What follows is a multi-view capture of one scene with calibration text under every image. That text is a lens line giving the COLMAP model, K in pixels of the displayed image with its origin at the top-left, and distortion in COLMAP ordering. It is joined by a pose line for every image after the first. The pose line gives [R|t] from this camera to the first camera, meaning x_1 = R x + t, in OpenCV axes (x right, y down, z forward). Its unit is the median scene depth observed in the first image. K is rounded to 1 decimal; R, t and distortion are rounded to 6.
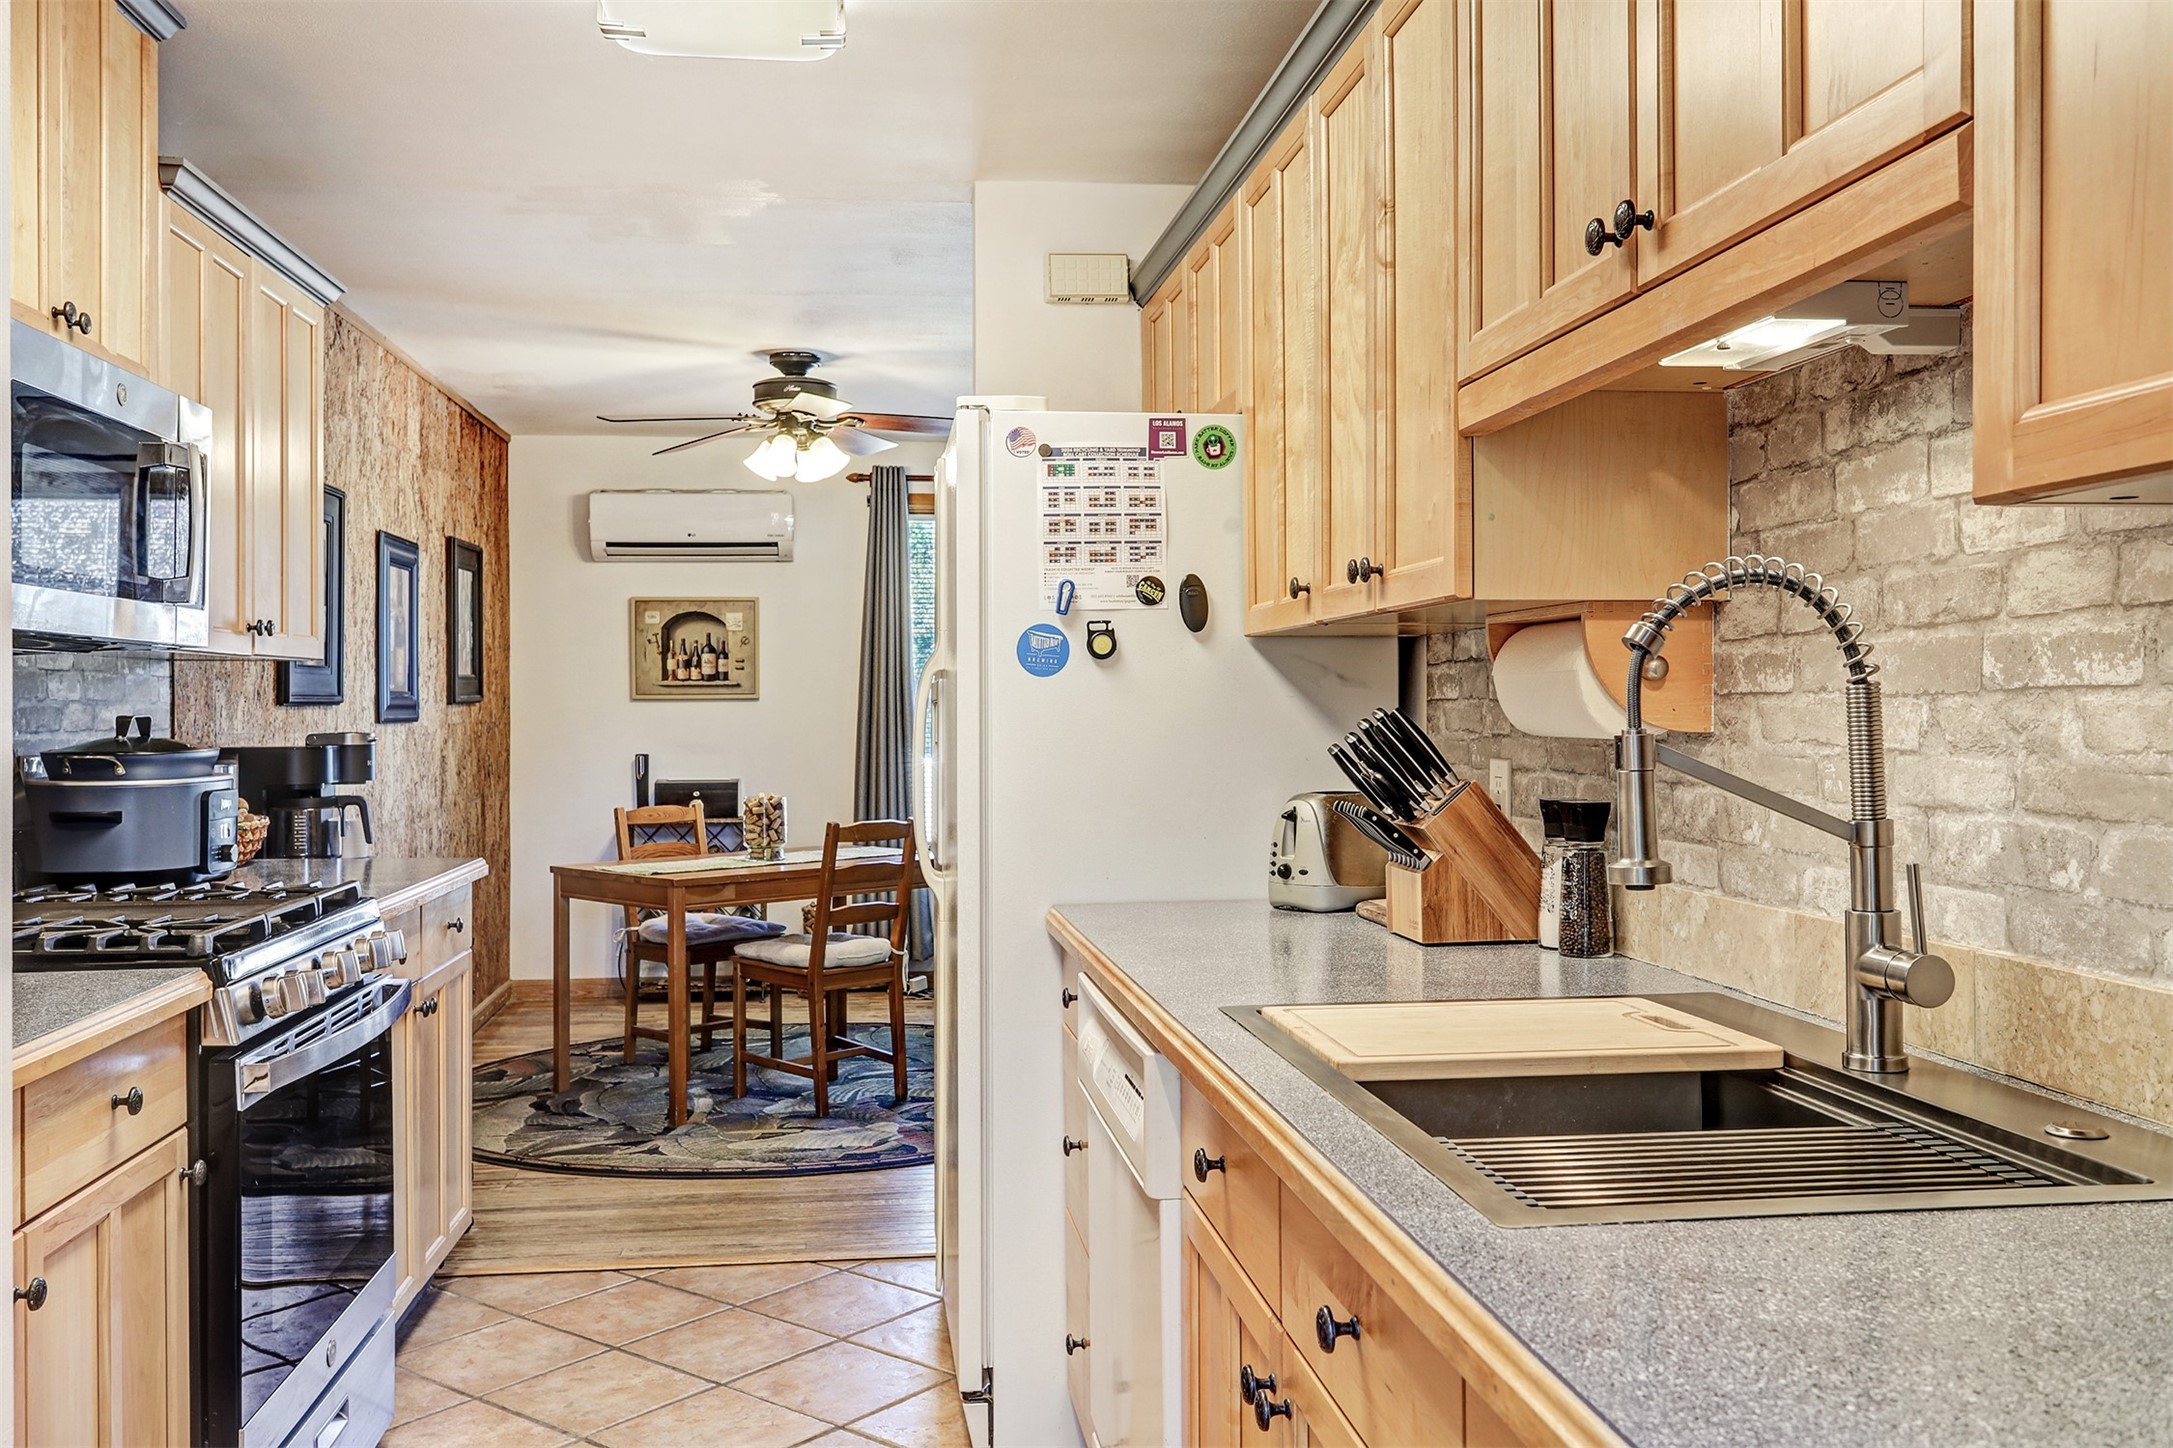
lens RADIAL K [[1868.5, 0, 1089.6], [0, 1868.5, 778.1], [0, 0, 1]] dist [0.003480, 0.000464]
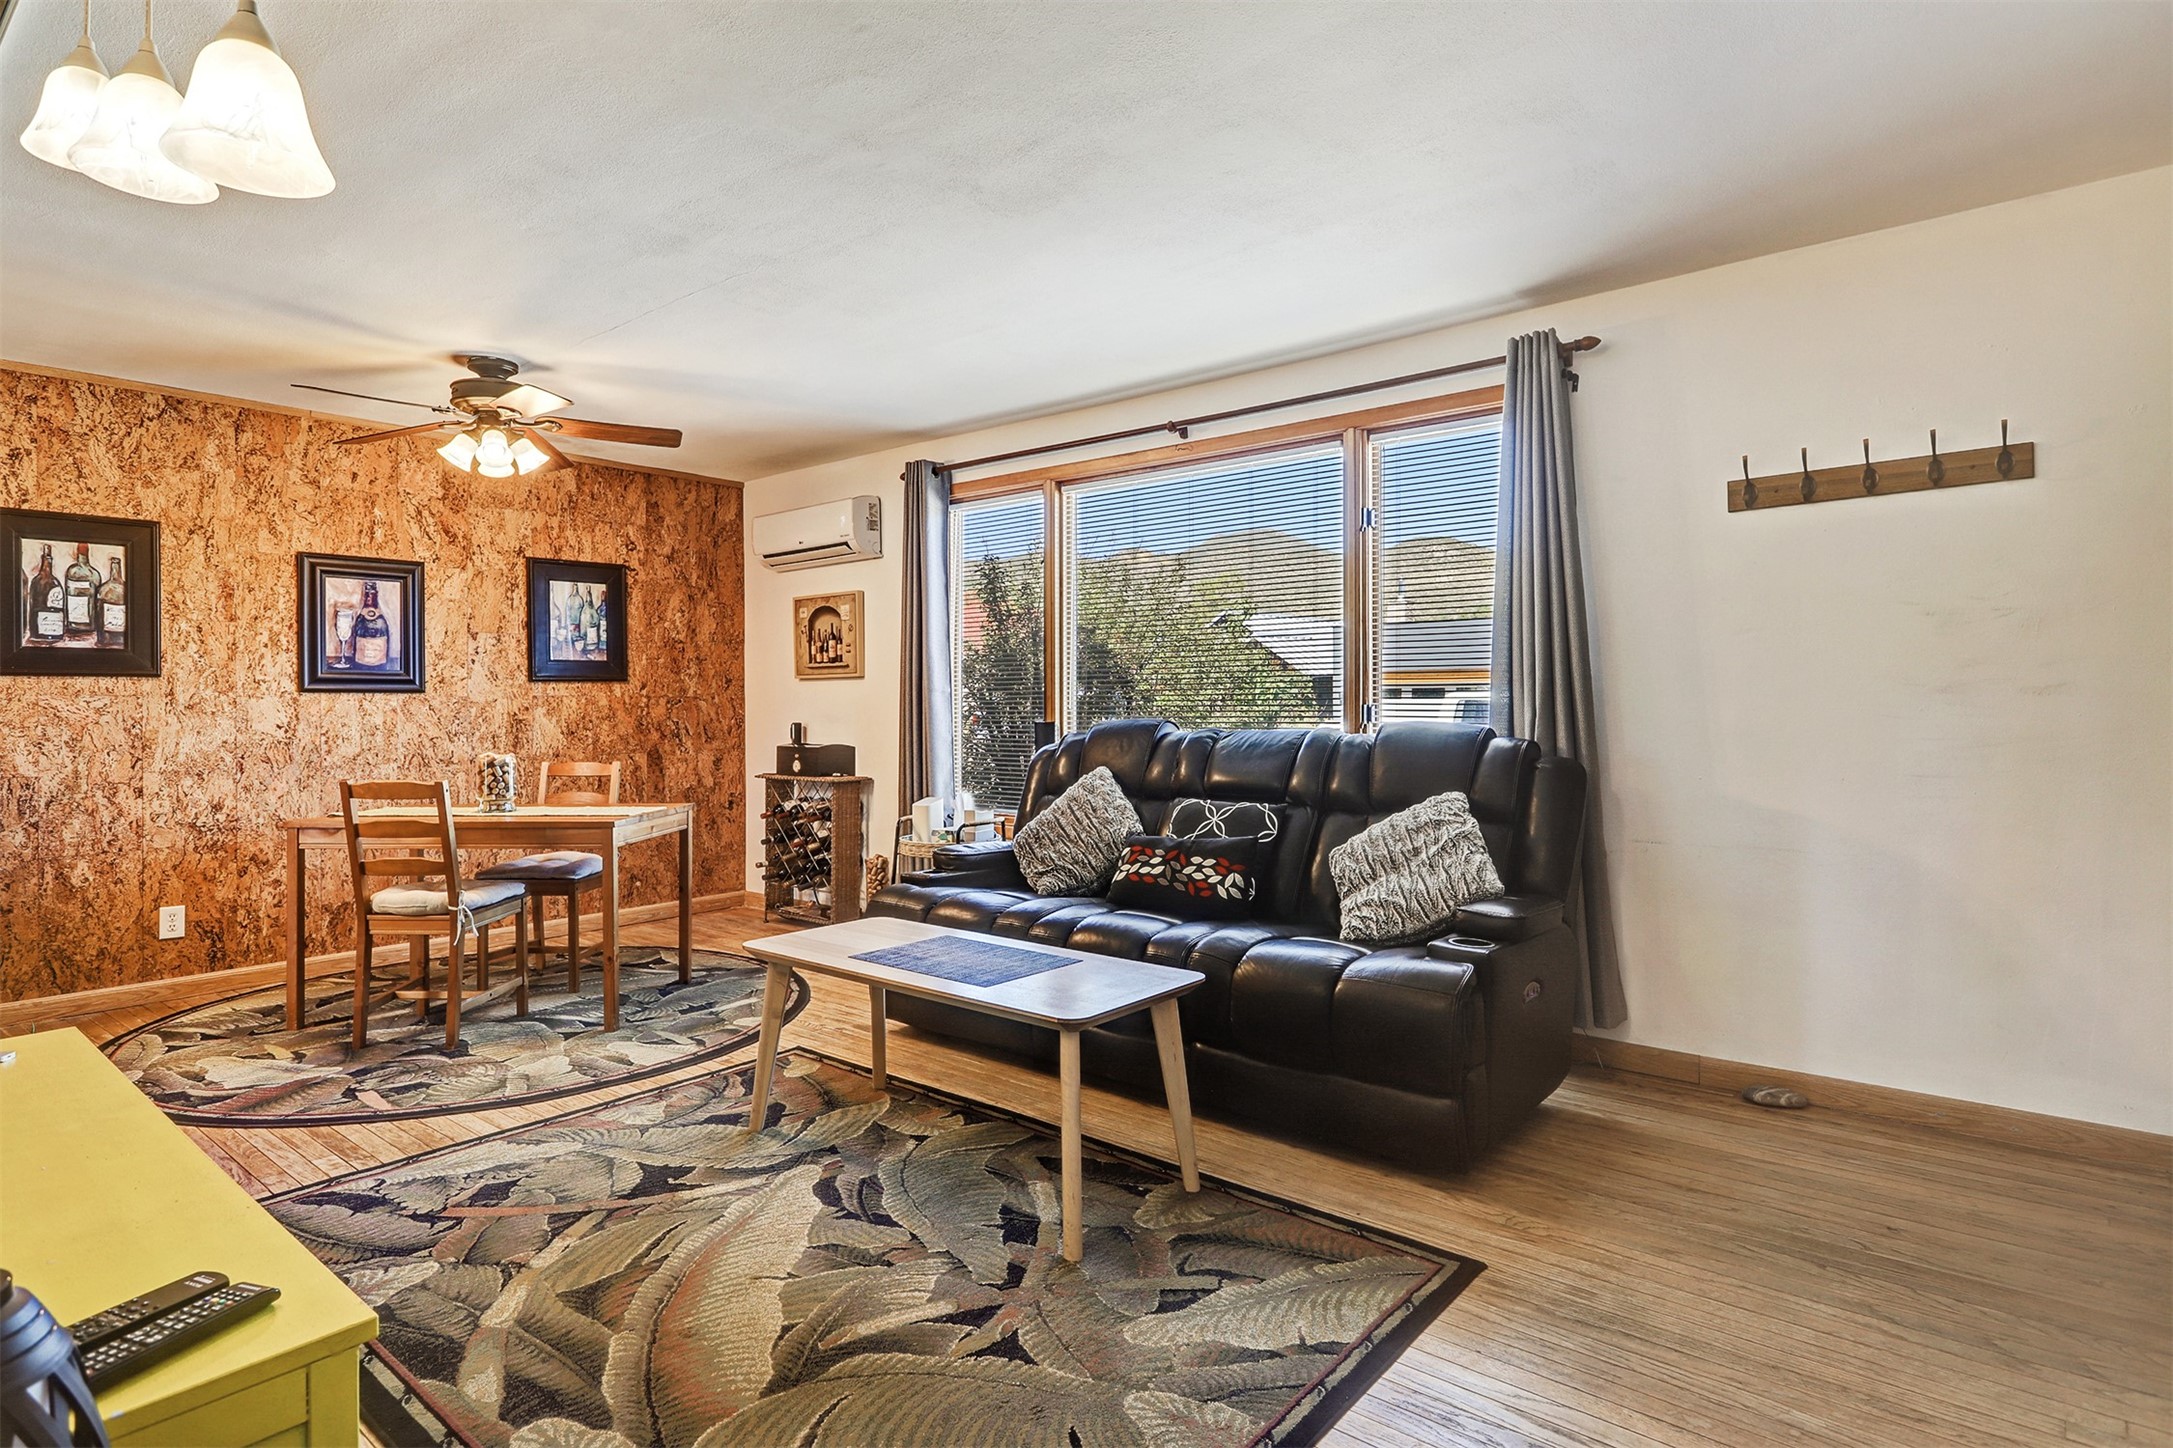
lens RADIAL K [[1142.0, 0, 1071.6], [0, 1142.0, 722.5], [0, 0, 1]] dist [-0.000180, 0.001515]
pose [[0.672615, 0.011272, -0.739907, 0.447378], [-0.028361, 0.999542, -0.010554, -0.010090], [0.739449, 0.028083, 0.672627, 0.621391]]
